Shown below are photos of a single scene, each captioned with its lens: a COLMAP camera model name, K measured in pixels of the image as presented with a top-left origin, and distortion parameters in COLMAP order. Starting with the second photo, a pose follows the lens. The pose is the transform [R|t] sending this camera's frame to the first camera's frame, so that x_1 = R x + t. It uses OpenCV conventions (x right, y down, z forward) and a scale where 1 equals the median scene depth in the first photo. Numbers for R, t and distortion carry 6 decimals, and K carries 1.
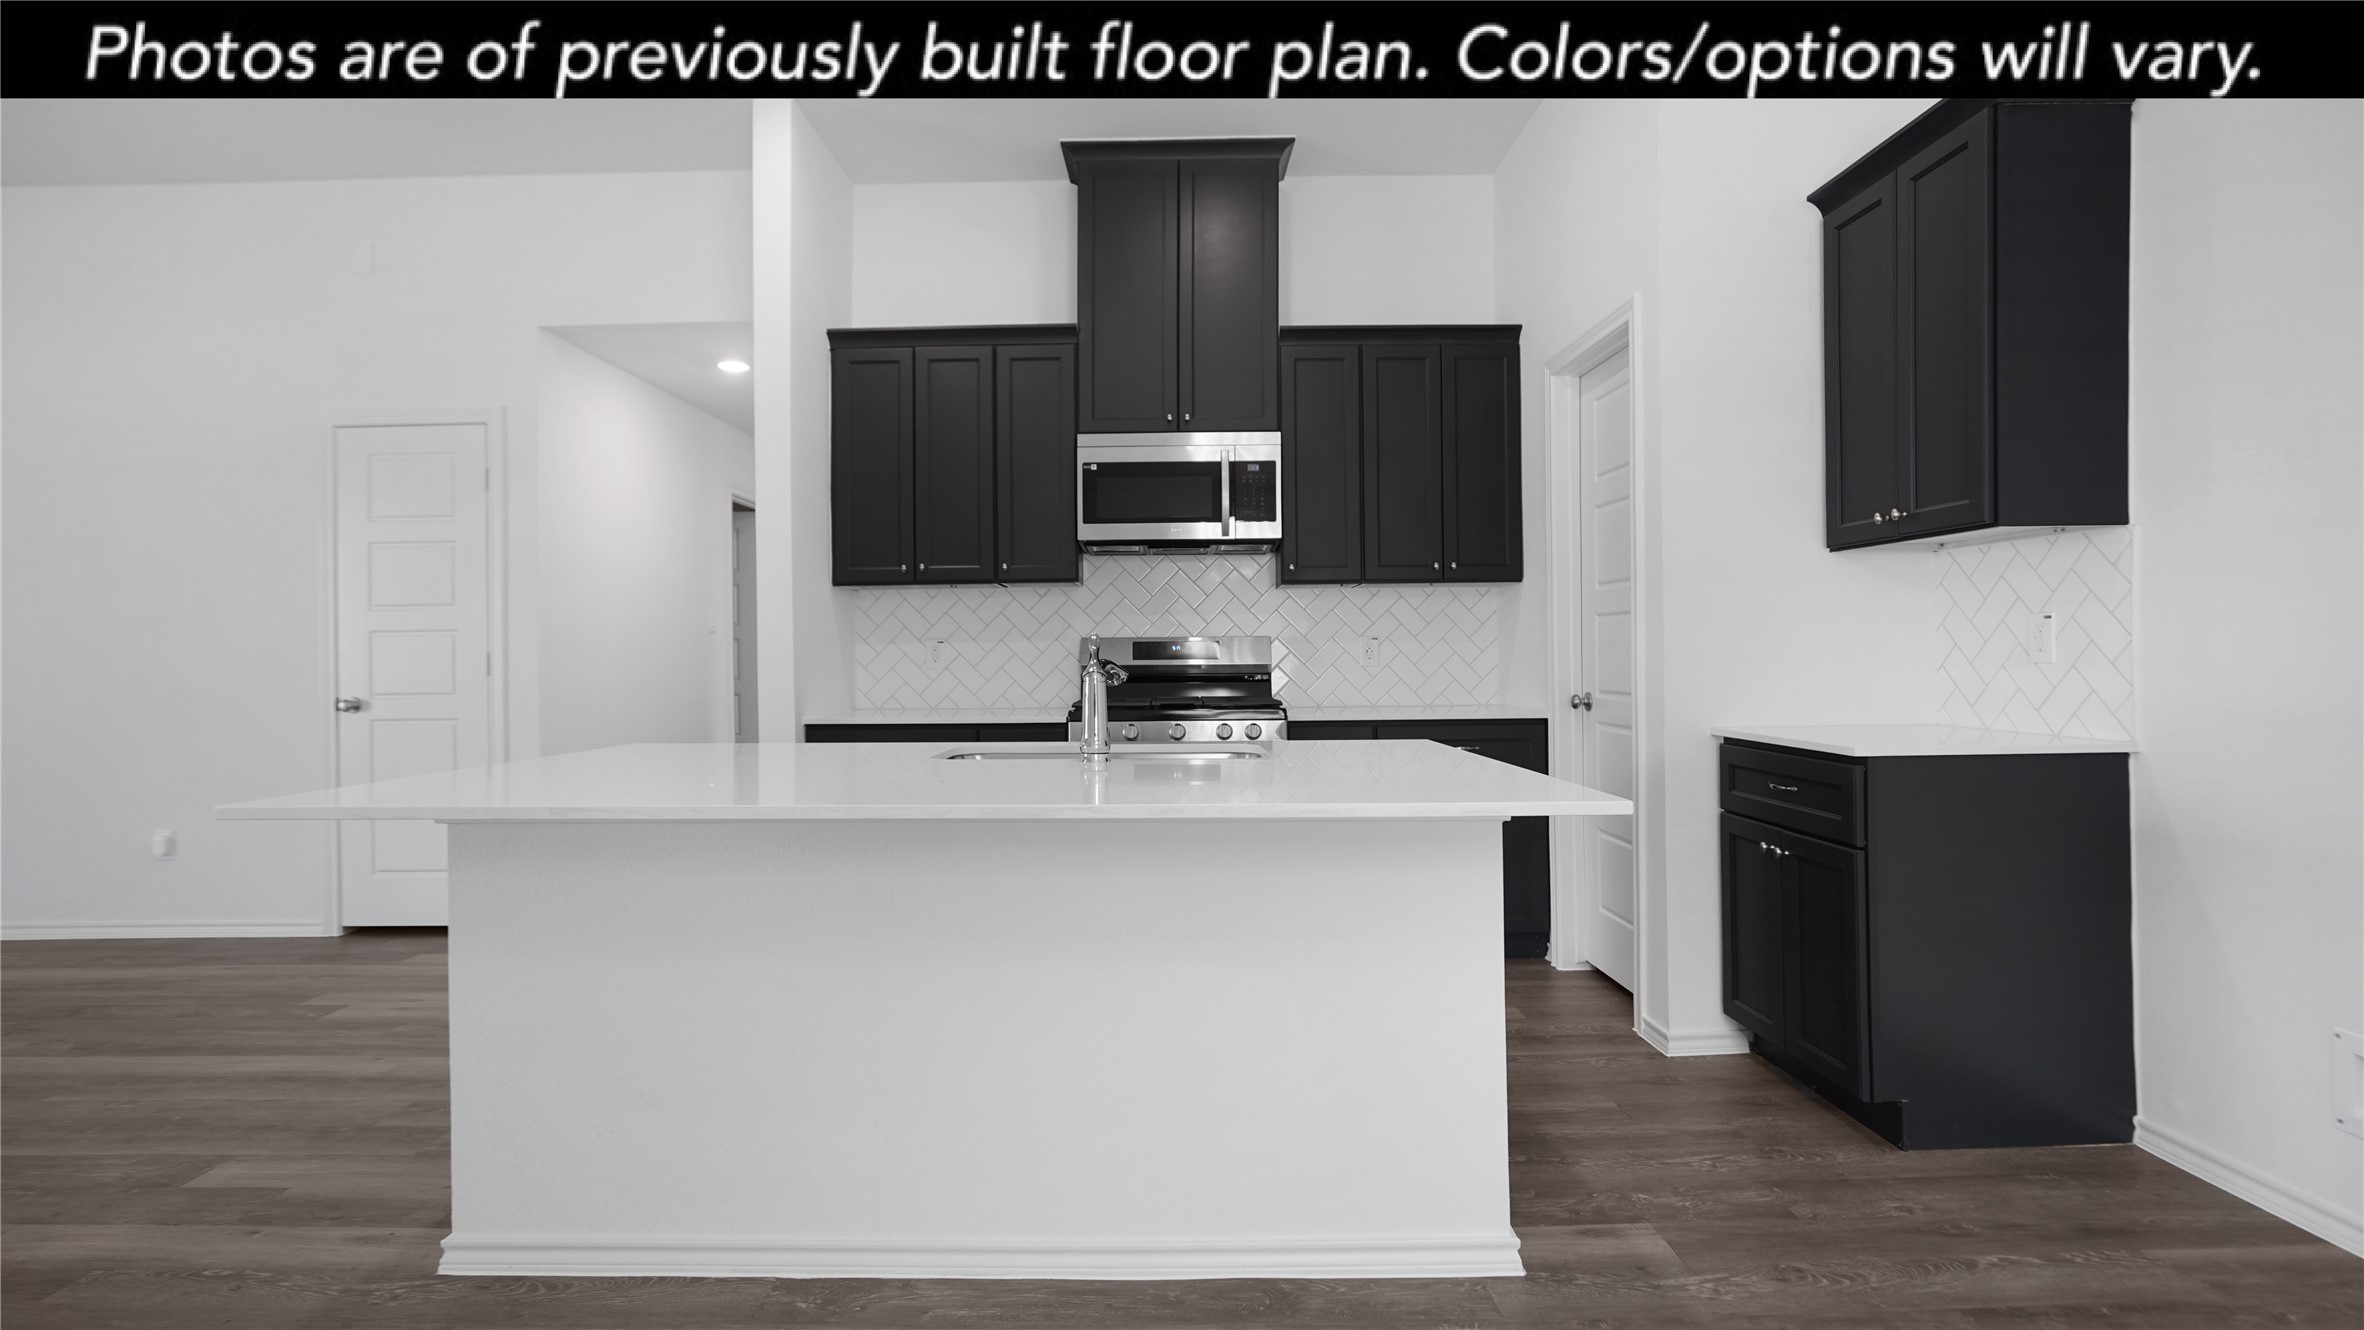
lens RADIAL K [[1107.3, 0, 1241.4], [0, 1107.3, 649.9], [0, 0, 1]] dist [-0.026990, 0.007570]
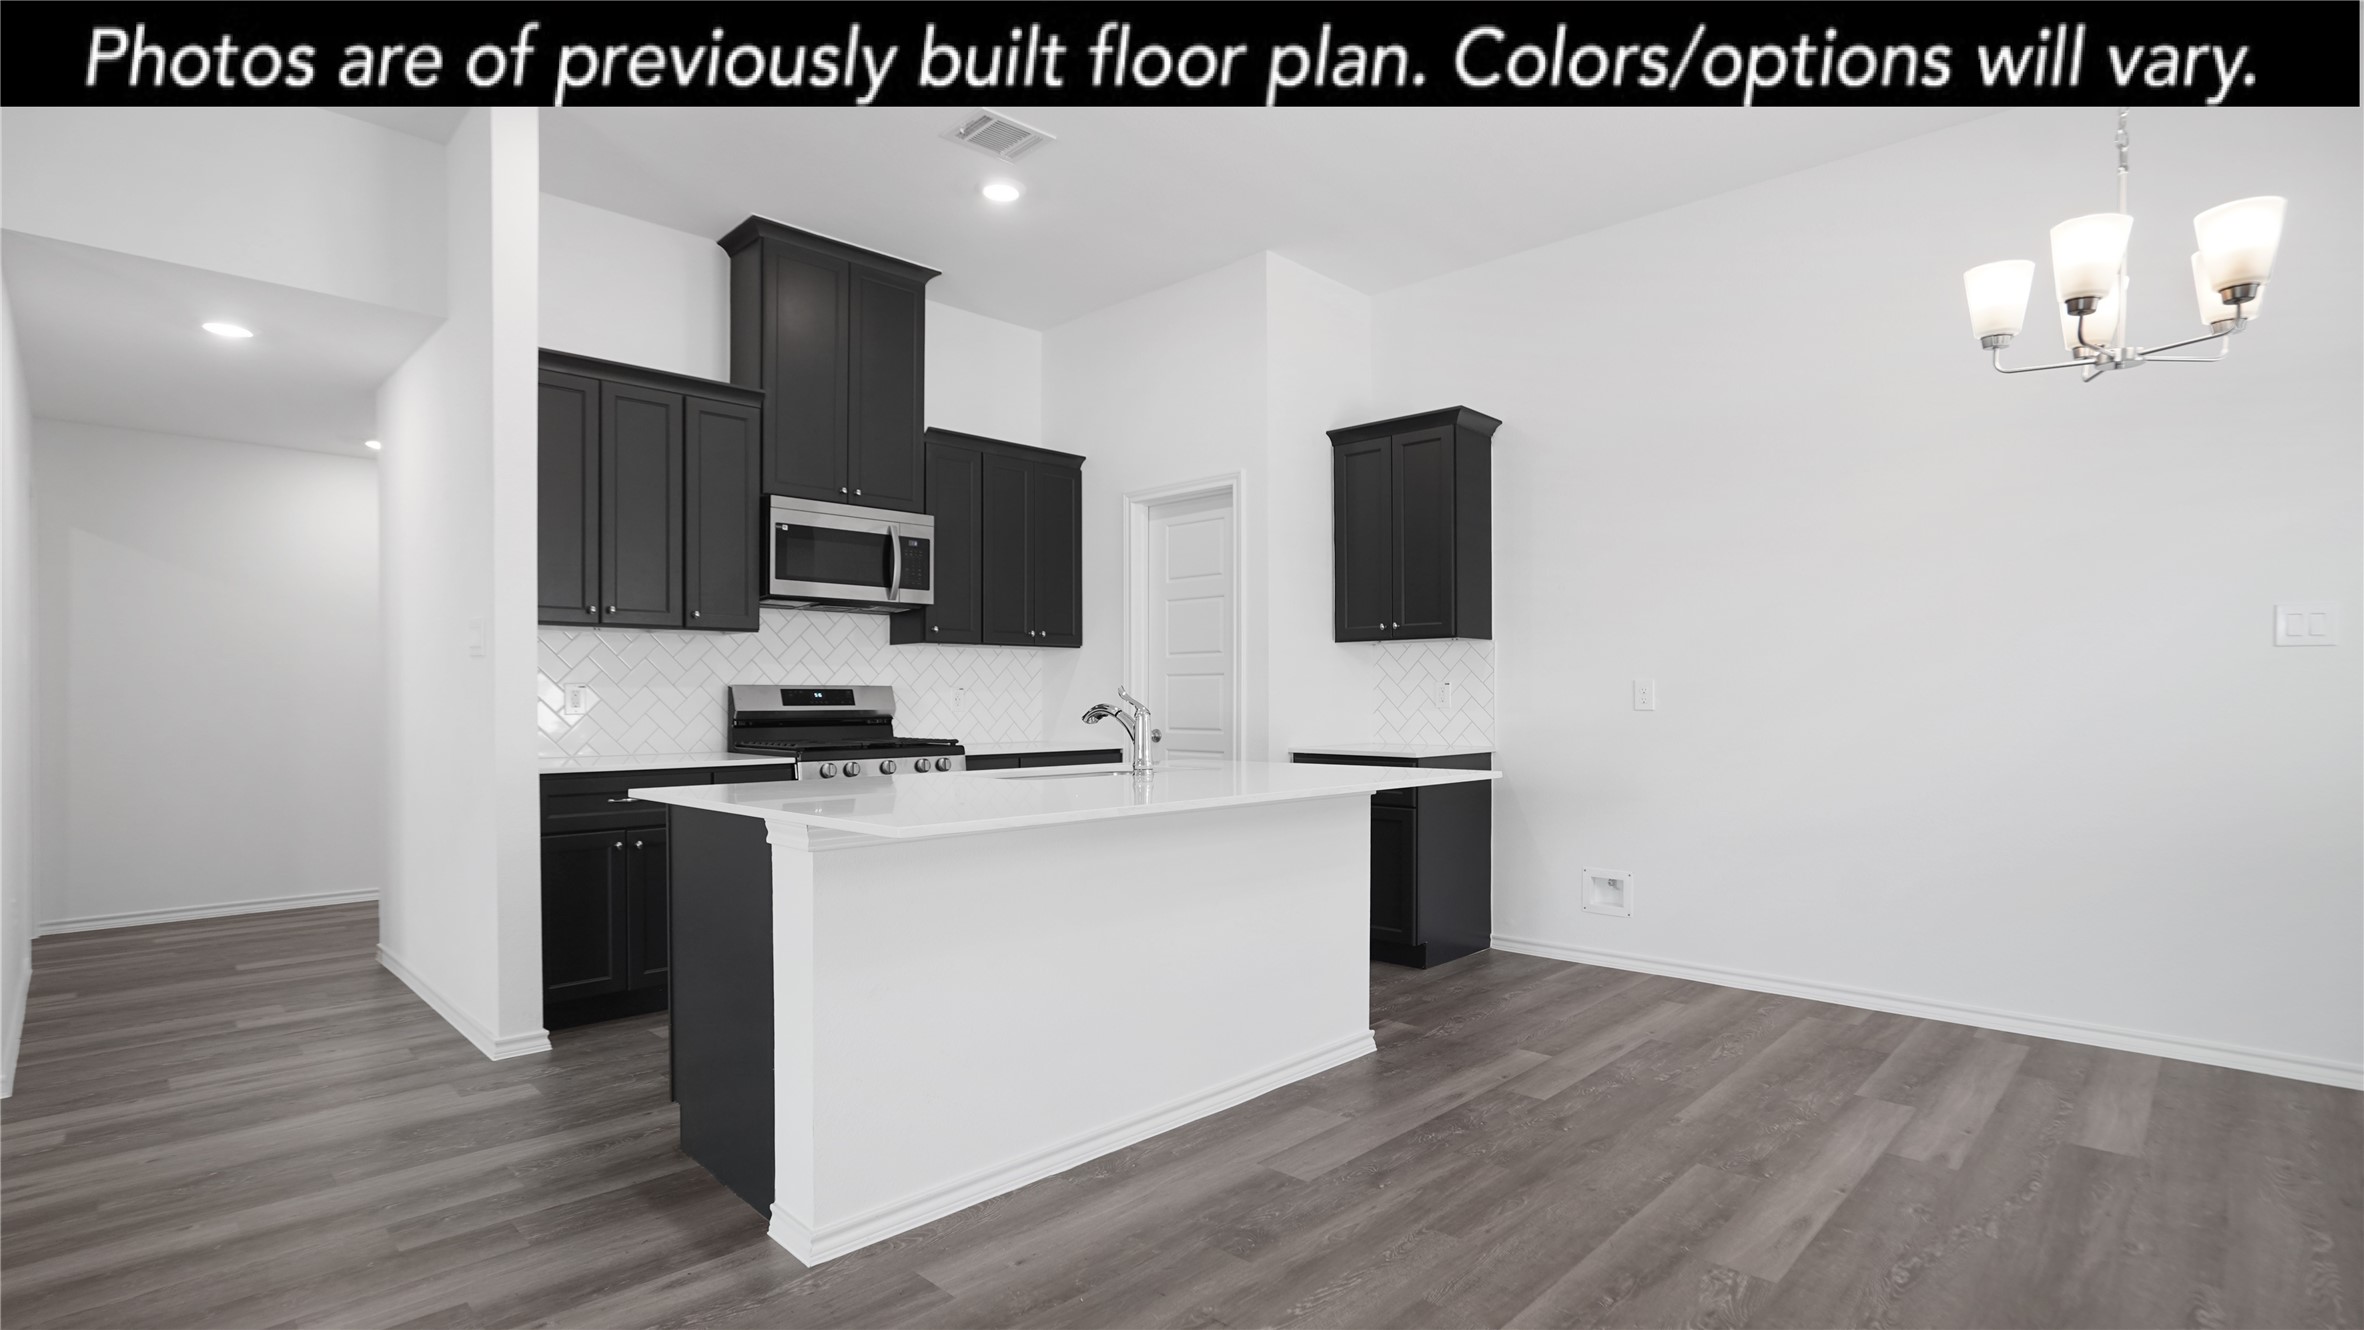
lens RADIAL K [[1107.3, 0, 1158.2], [0, 1107.3, 677.5], [0, 0, 1]] dist [-0.026990, 0.007570]
pose [[0.715603, 0.017974, 0.698276, -0.628785], [-0.006198, 0.999793, -0.019383, -0.000449], [-0.698480, 0.009543, 0.715566, -0.022001]]
